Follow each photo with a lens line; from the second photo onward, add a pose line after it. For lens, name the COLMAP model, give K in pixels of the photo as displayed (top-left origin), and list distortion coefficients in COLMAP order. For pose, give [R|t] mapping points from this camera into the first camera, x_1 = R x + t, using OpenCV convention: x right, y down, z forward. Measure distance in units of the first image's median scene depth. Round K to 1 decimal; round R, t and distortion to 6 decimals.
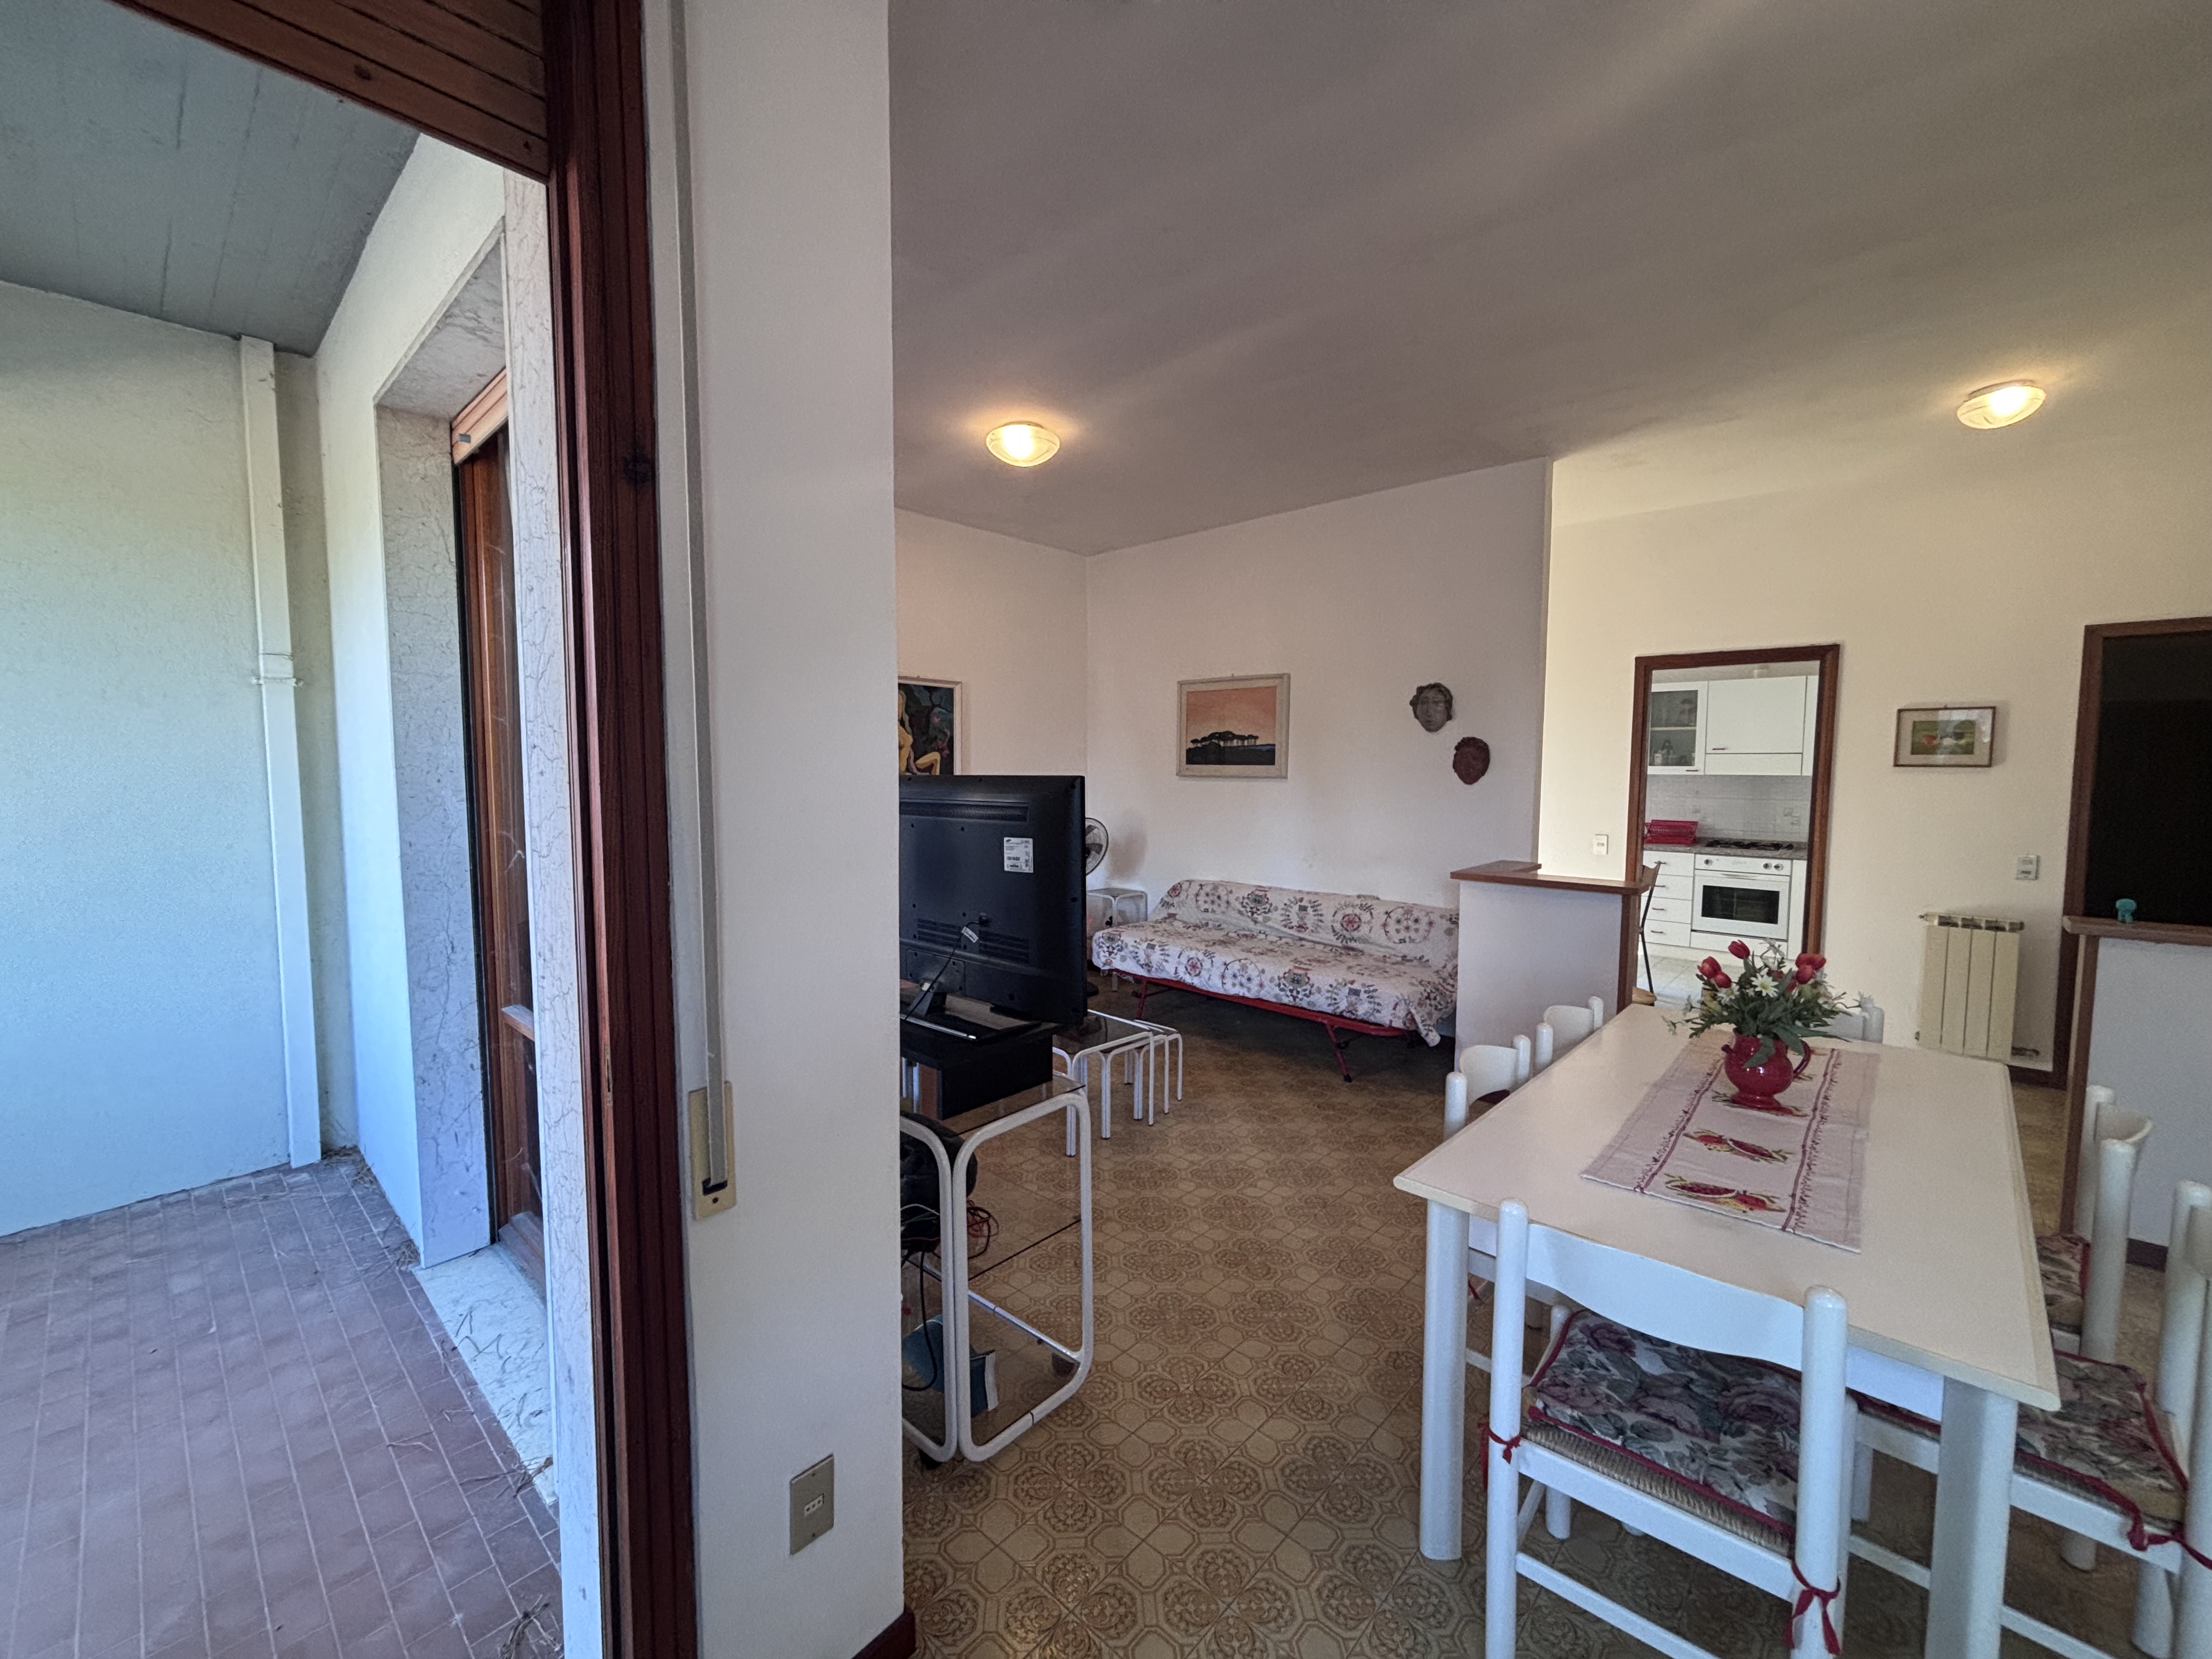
lens RADIAL K [[899.2, 0, 1104.9], [0, 899.2, 816.1], [0, 0, 1]] dist [-0.002169, -0.000244]
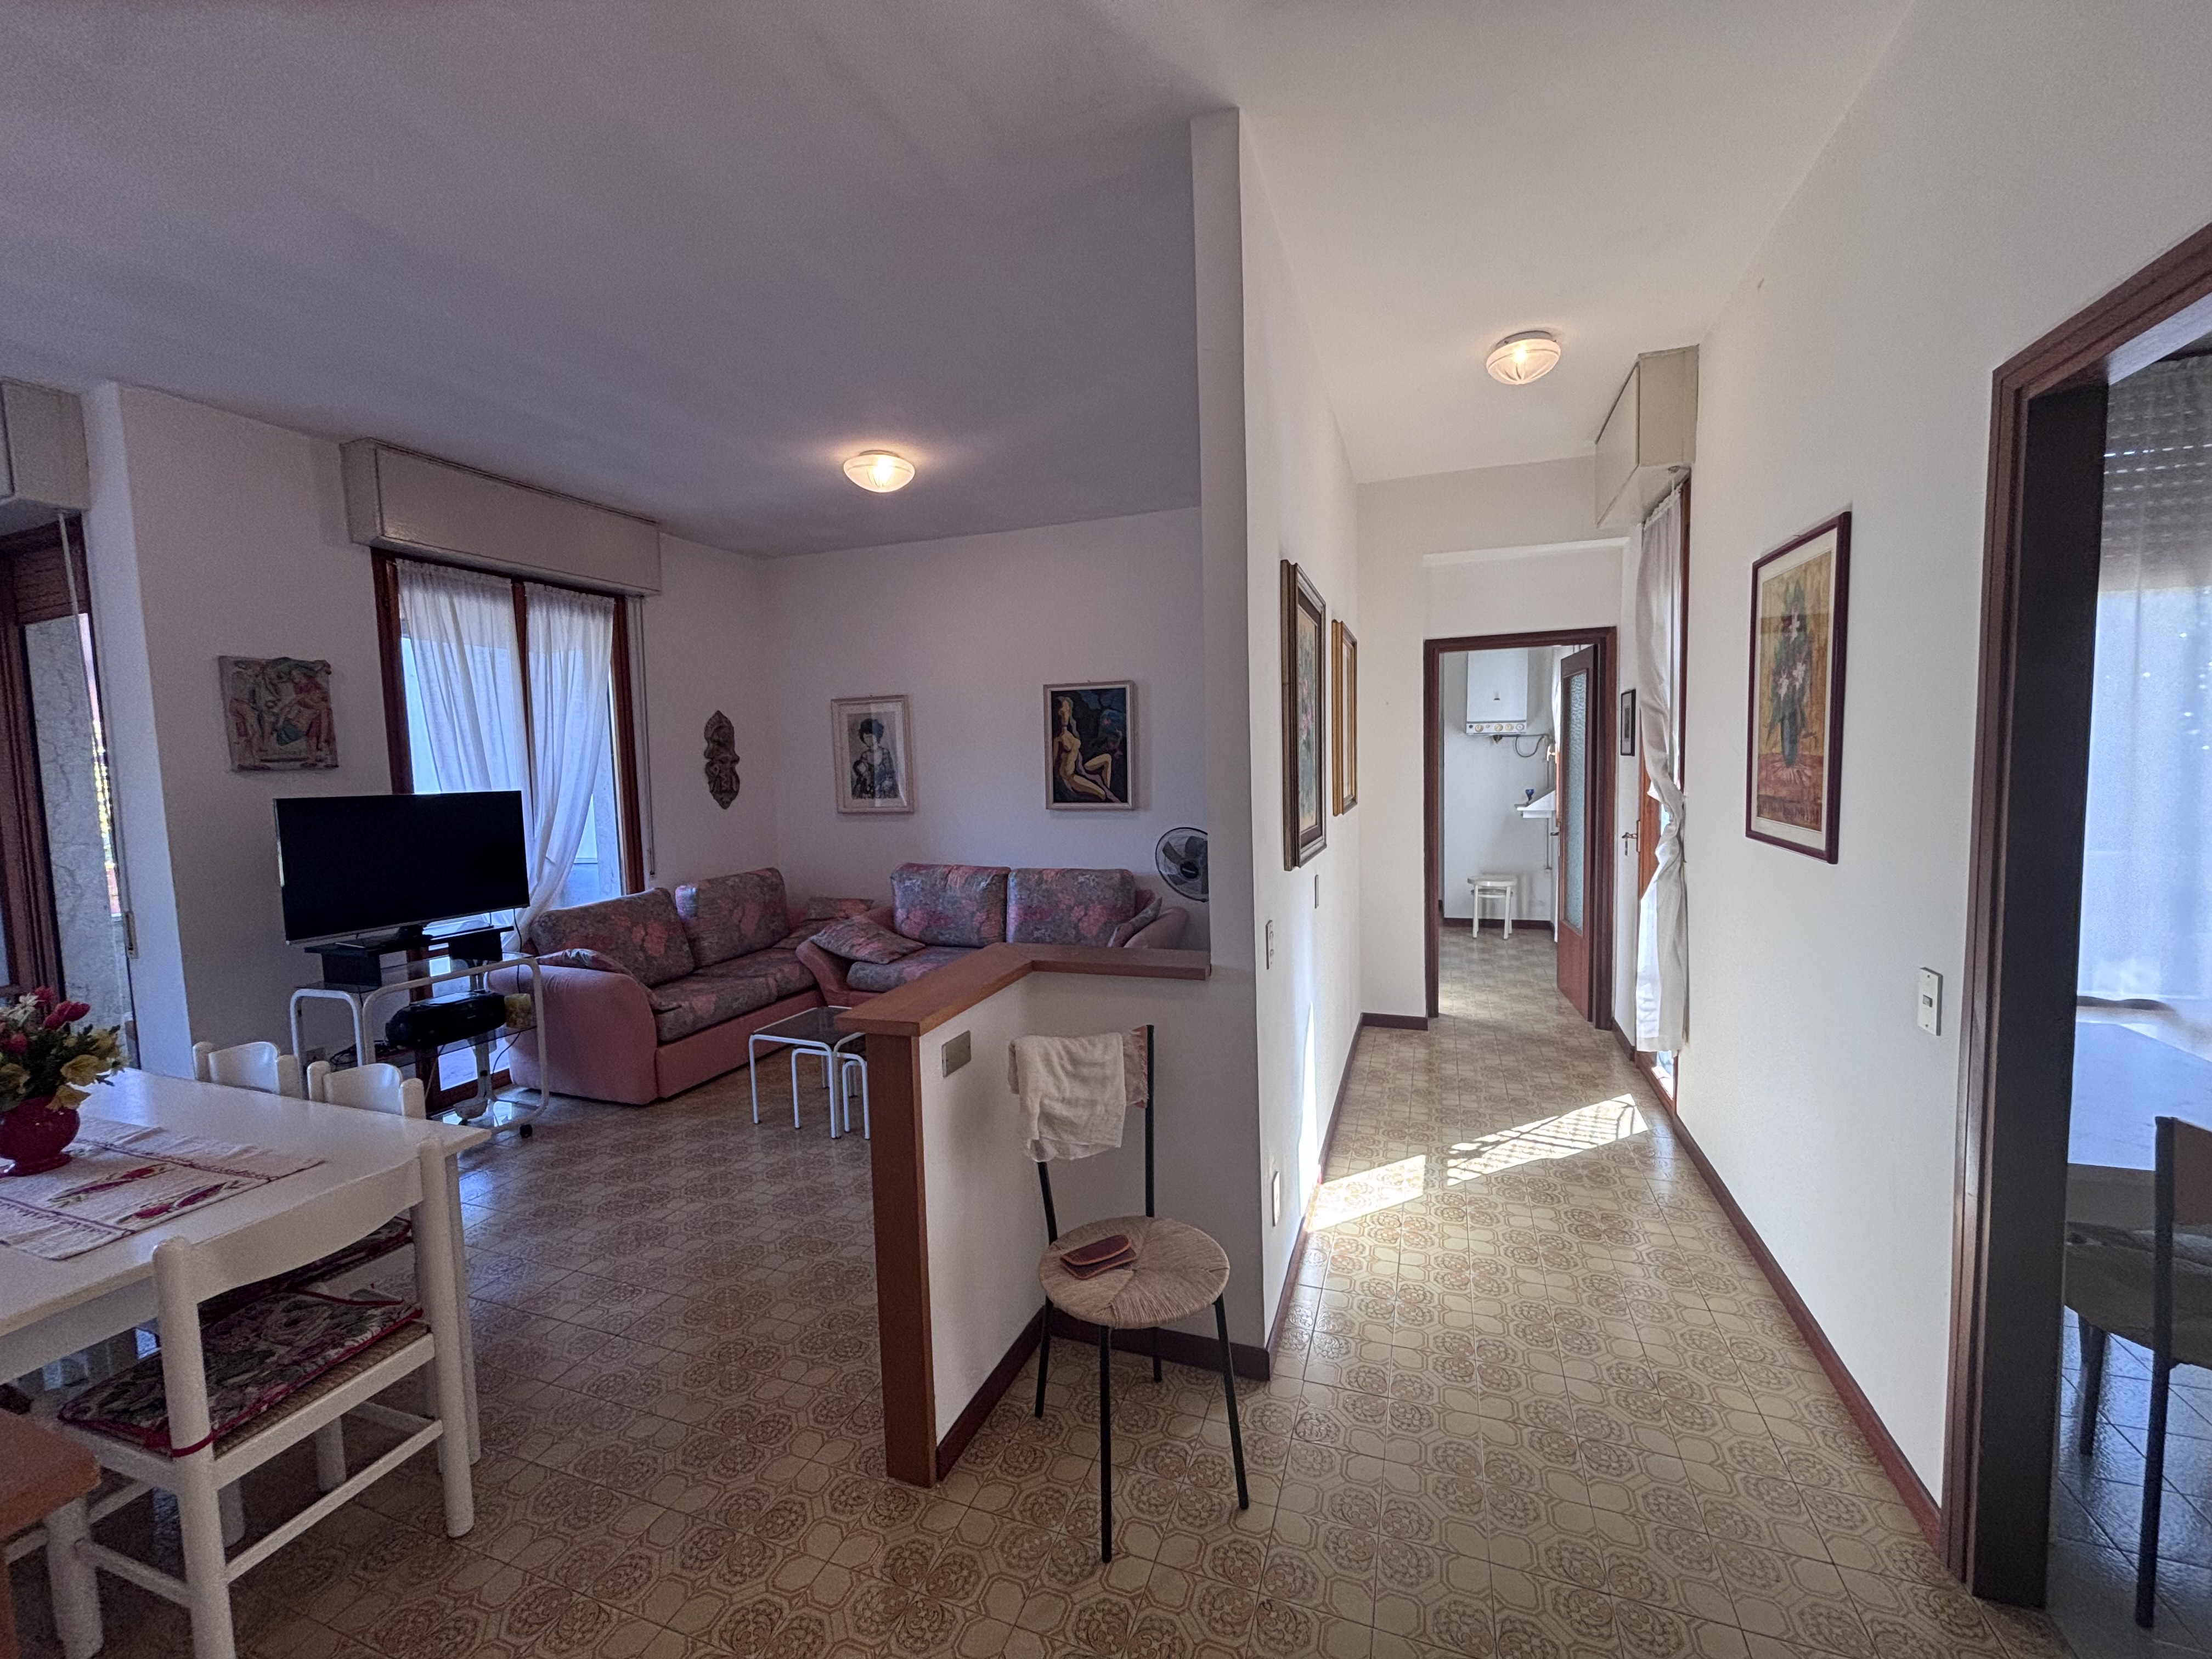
lens RADIAL K [[899.2, 0, 1112.3], [0, 899.2, 824.0], [0, 0, 1]] dist [-0.002169, -0.000244]
pose [[0.385503, 0.048997, -0.921405, 0.872792], [-0.031329, 0.998708, 0.040001, -0.039354], [0.922175, 0.013446, 0.386540, 0.727343]]
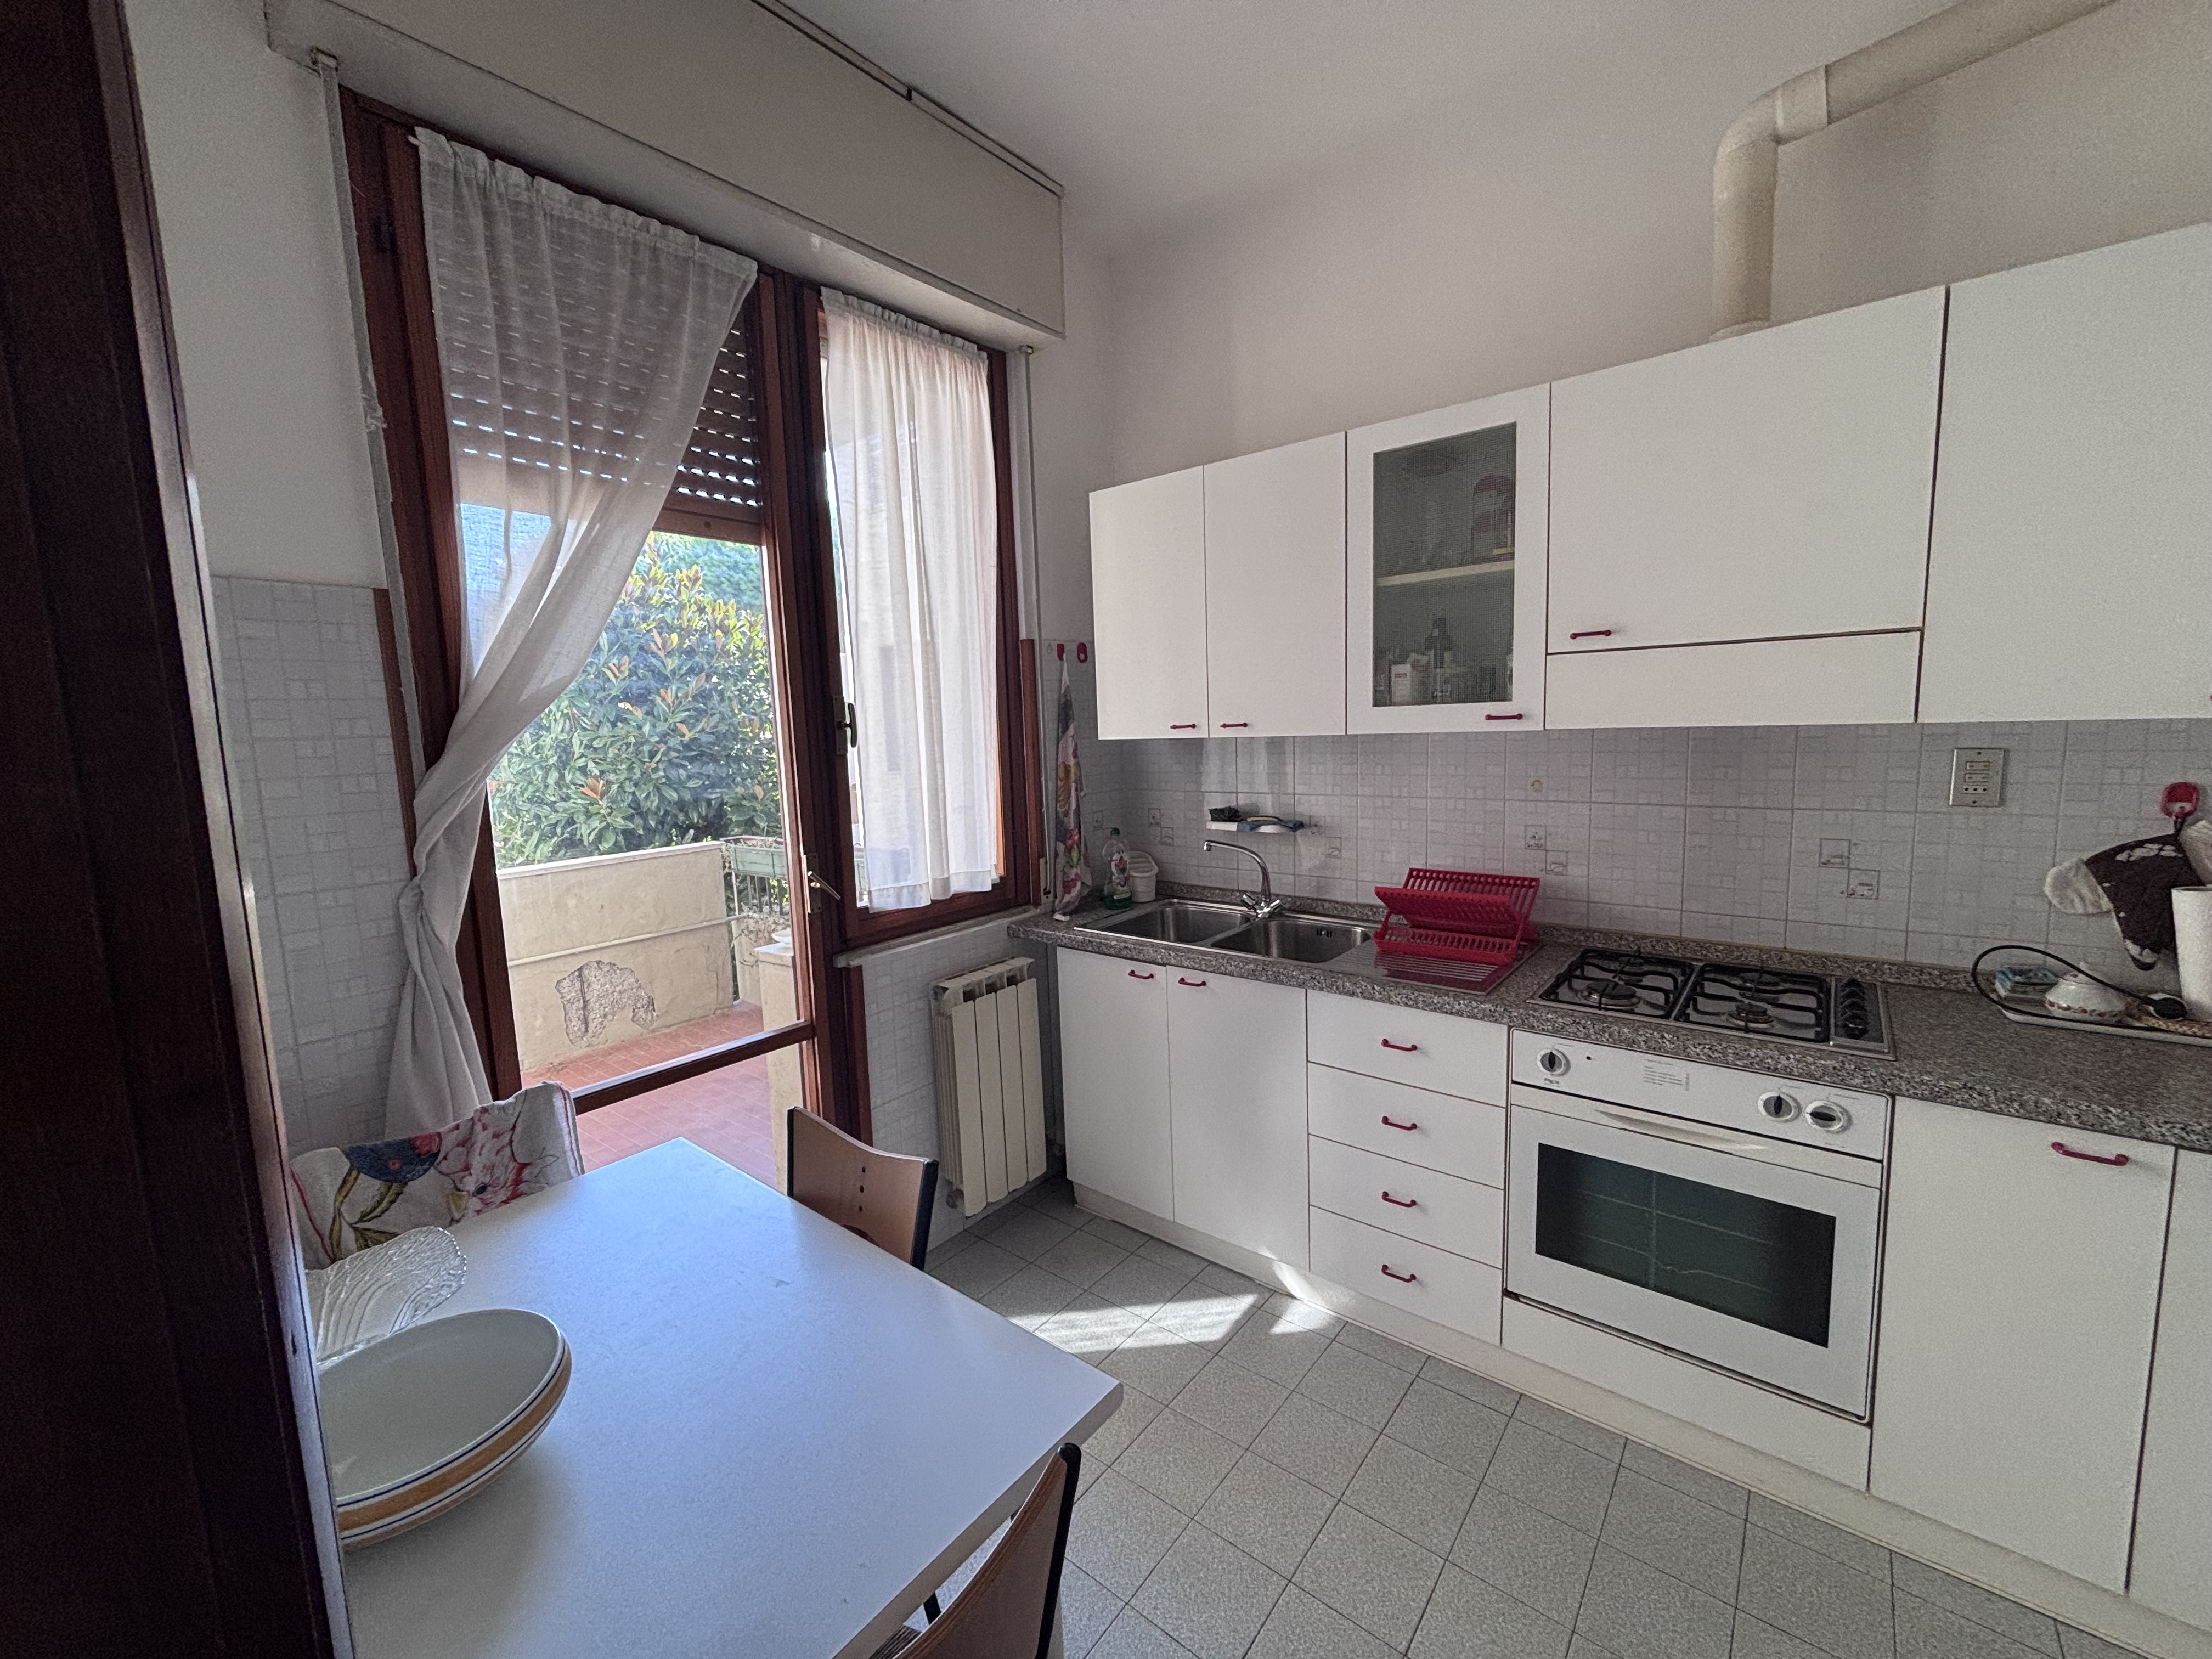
lens RADIAL K [[899.2, 0, 1102.7], [0, 899.2, 829.0], [0, 0, 1]] dist [-0.002169, -0.000244]
pose [[0.997632, -0.047292, 0.049935, 0.773281], [0.044610, 0.997569, 0.053526, -0.055002], [-0.052345, -0.051172, 0.997317, 1.092407]]
